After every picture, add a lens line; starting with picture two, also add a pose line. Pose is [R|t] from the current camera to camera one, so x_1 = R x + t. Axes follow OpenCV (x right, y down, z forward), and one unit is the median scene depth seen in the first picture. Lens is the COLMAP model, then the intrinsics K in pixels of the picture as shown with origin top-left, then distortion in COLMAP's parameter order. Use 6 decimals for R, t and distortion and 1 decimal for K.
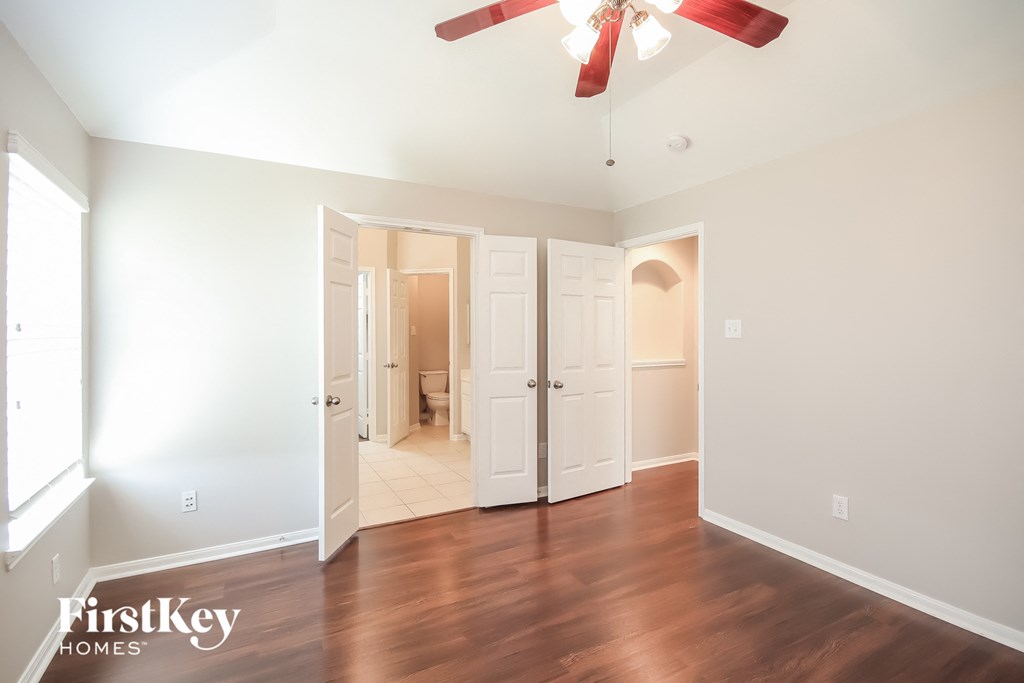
lens RADIAL K [[496.5, 0, 511.1], [0, 496.5, 334.7], [0, 0, 1]] dist [0.003307, 0.000414]
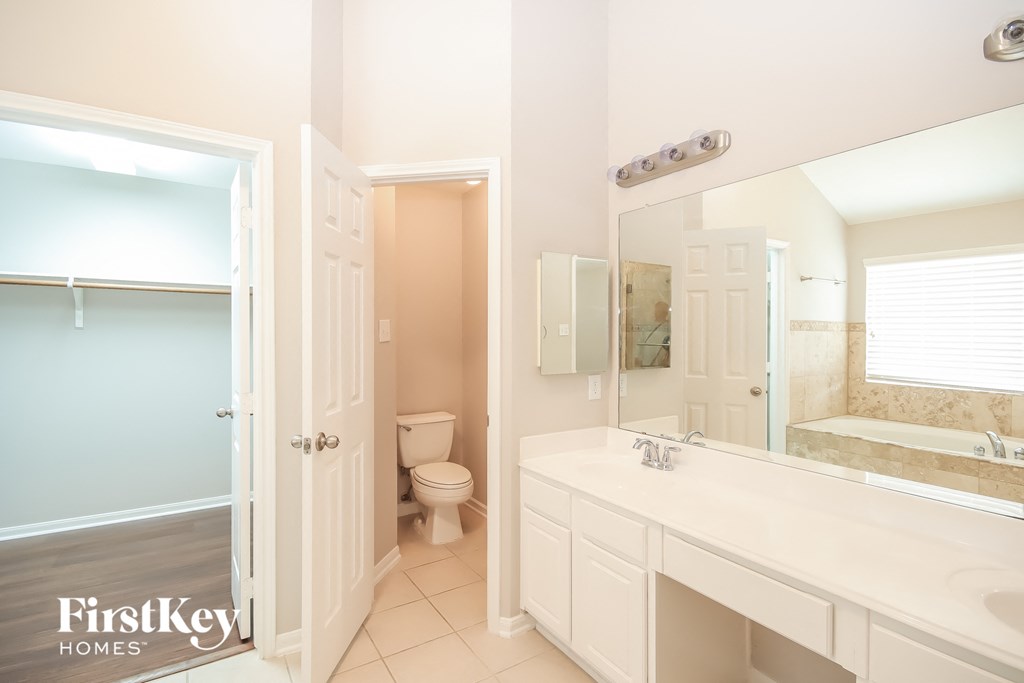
lens RADIAL K [[496.5, 0, 511.1], [0, 496.5, 334.7], [0, 0, 1]] dist [0.003307, 0.000414]
pose [[0.997765, 0.000106, 0.066817, -0.128778], [0.000088, 0.999996, -0.002901, -0.003829], [-0.066817, 0.002901, 0.997761, 0.624544]]
